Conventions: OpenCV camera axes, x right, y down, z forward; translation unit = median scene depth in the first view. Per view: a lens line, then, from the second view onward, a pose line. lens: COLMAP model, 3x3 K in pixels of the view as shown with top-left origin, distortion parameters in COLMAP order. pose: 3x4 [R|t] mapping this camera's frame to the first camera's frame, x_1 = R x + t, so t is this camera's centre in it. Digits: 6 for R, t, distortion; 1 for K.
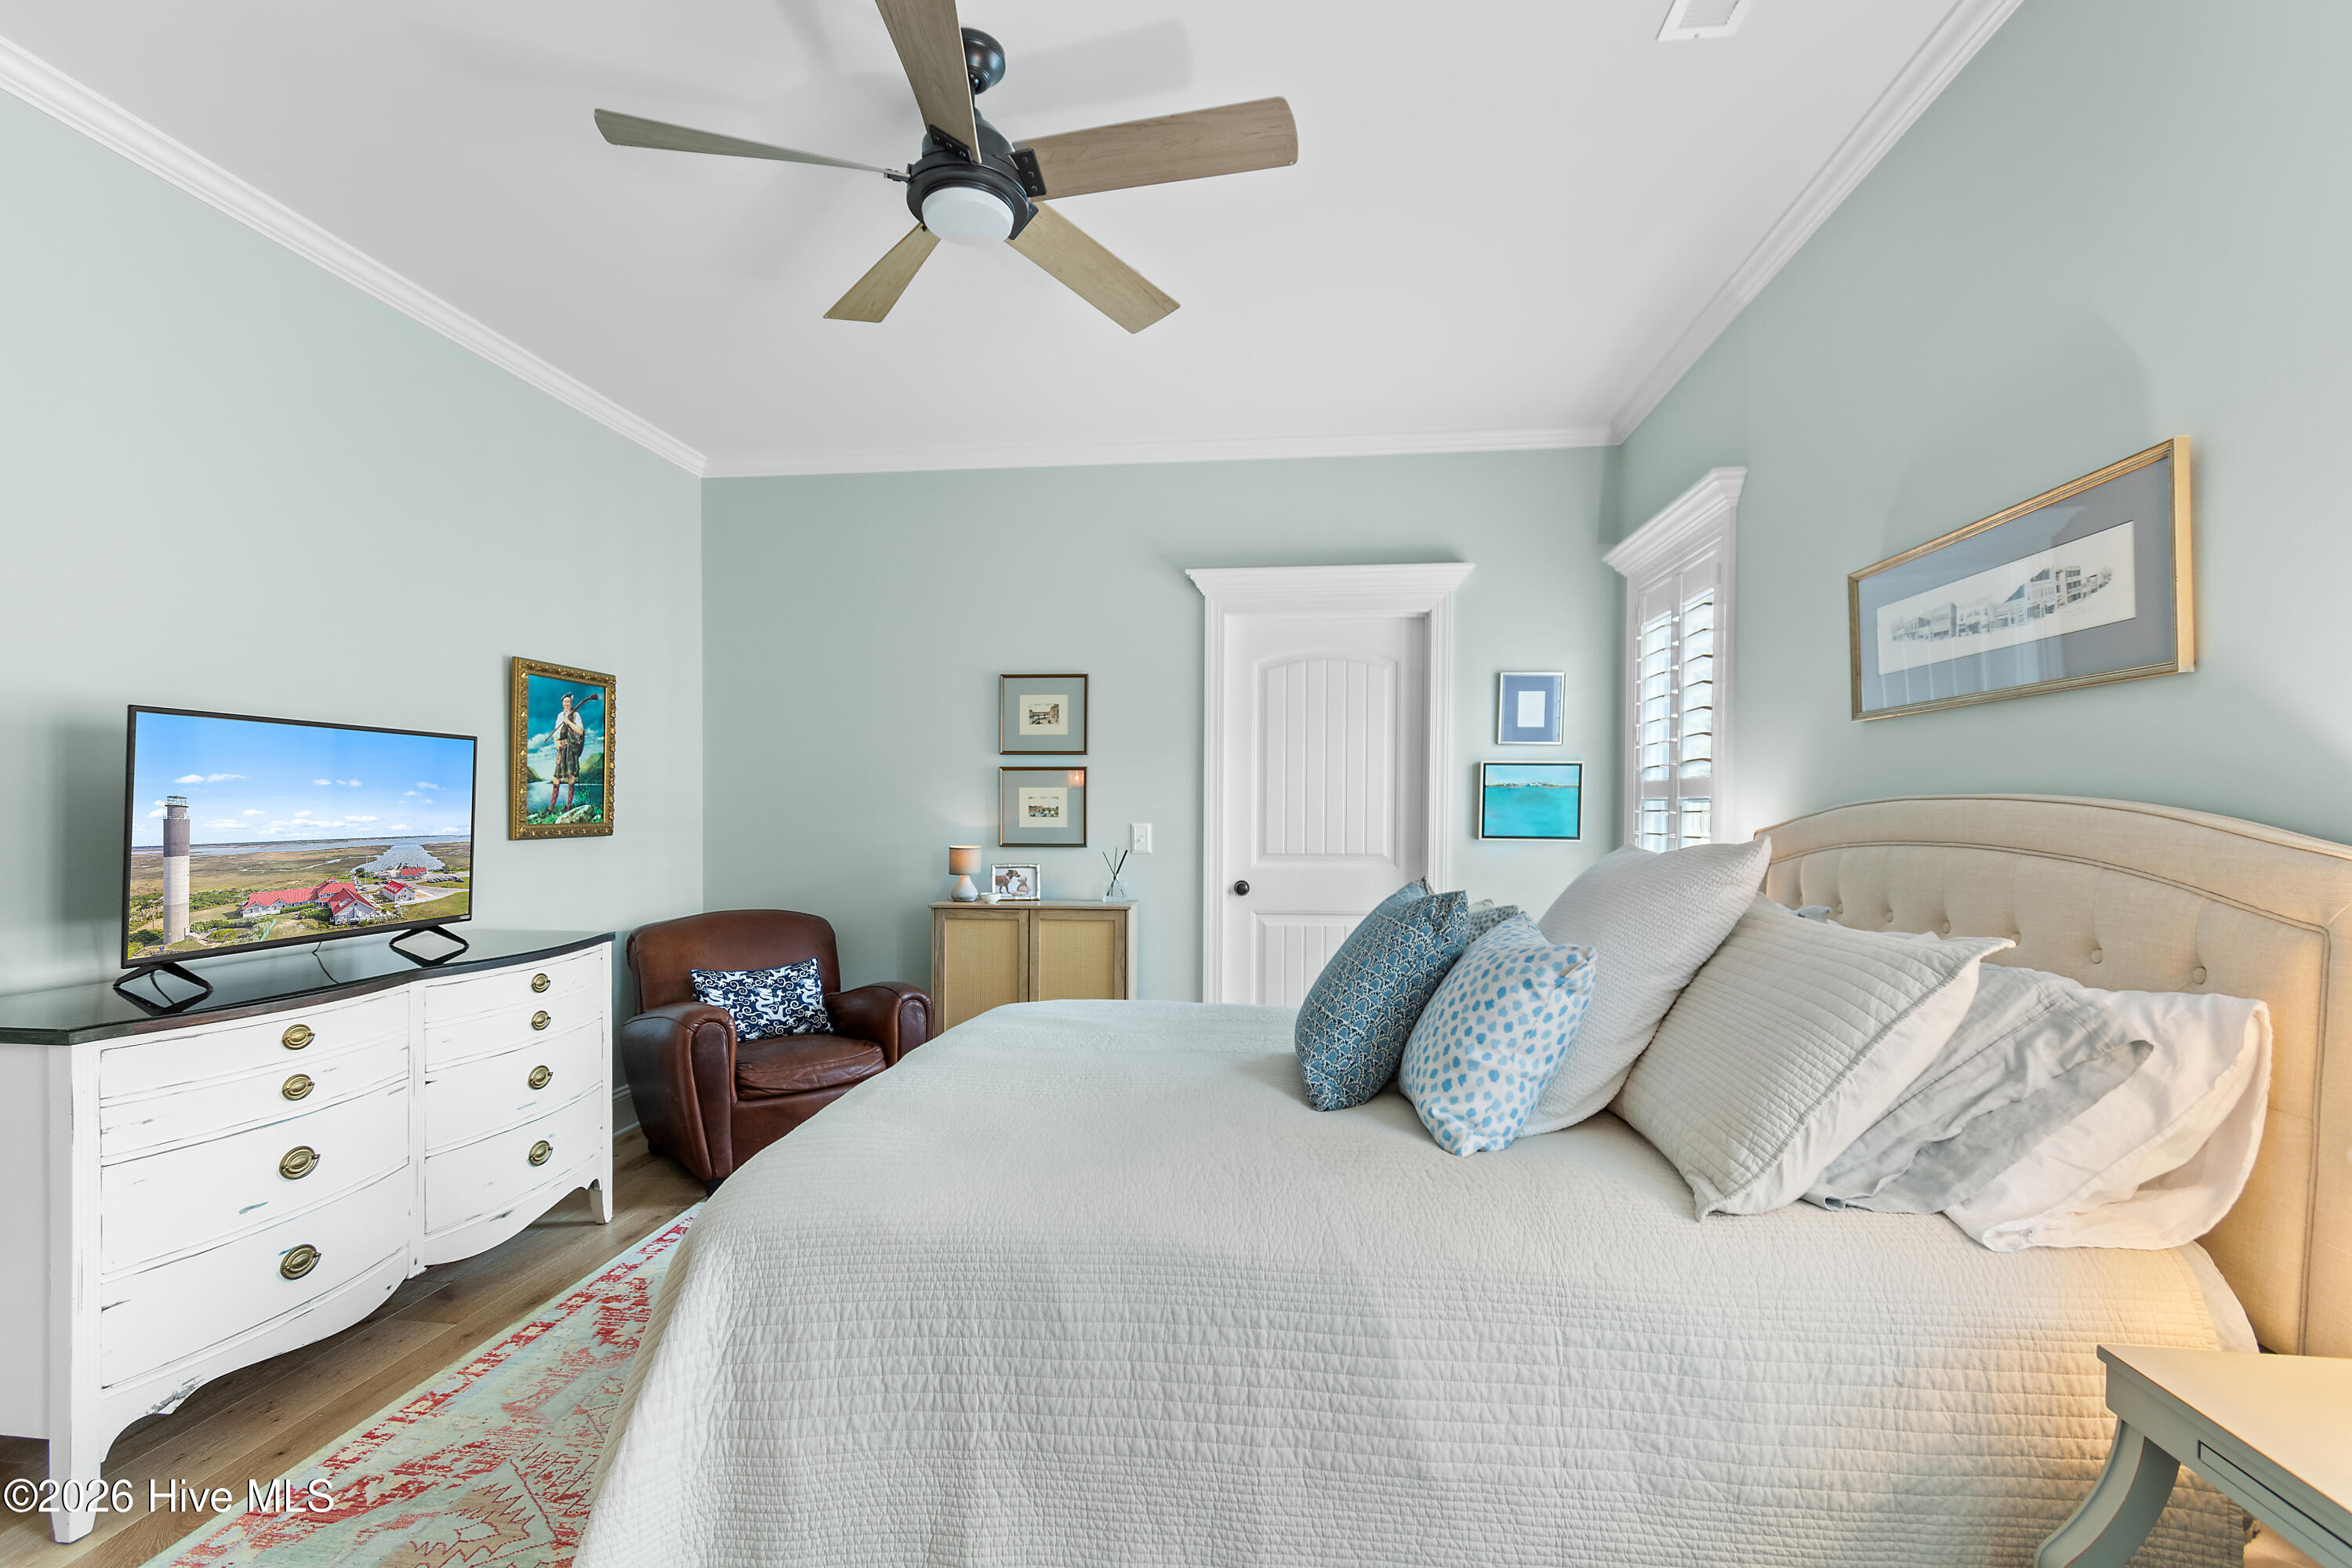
lens RADIAL K [[1052.2, 0, 1150.8], [0, 1052.2, 825.9], [0, 0, 1]] dist [0.008346, -0.001140]
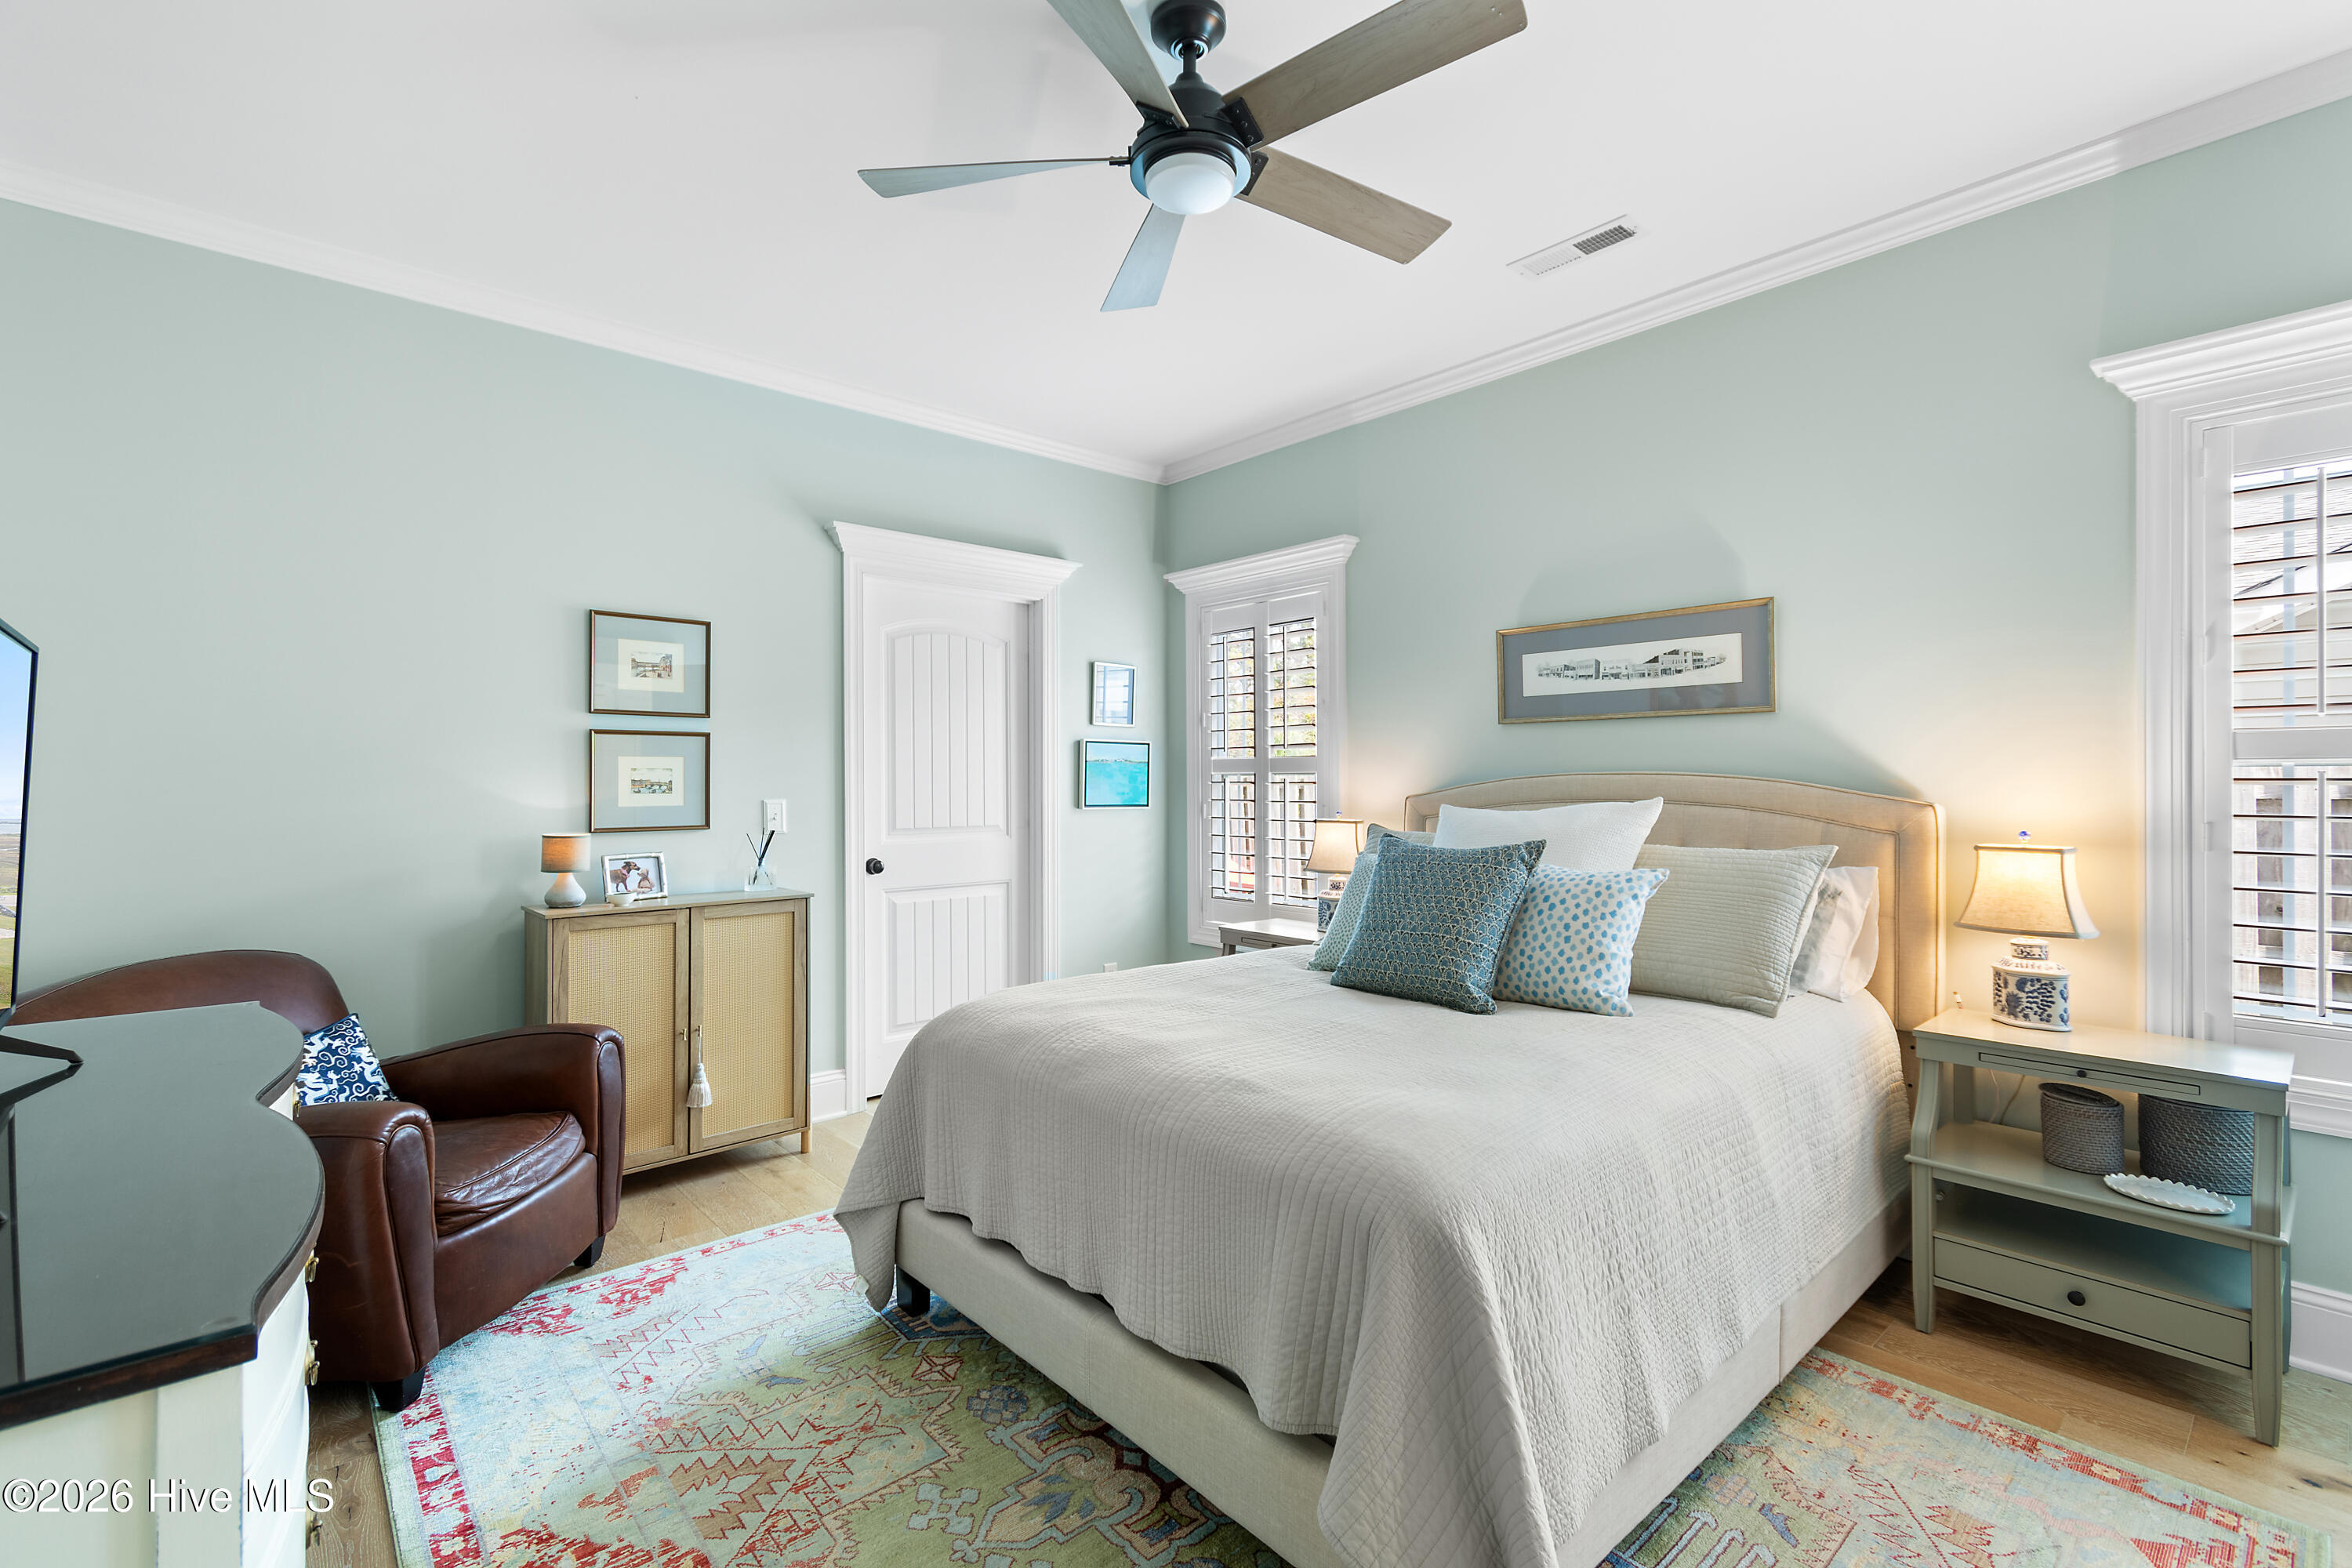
lens RADIAL K [[1052.2, 0, 1150.3], [0, 1052.2, 774.3], [0, 0, 1]] dist [0.008346, -0.001140]
pose [[0.669226, 0.000322, 0.743059, -0.725498], [0.016002, 0.999762, -0.014846, -0.008463], [-0.742886, 0.021826, 0.669062, 0.294882]]
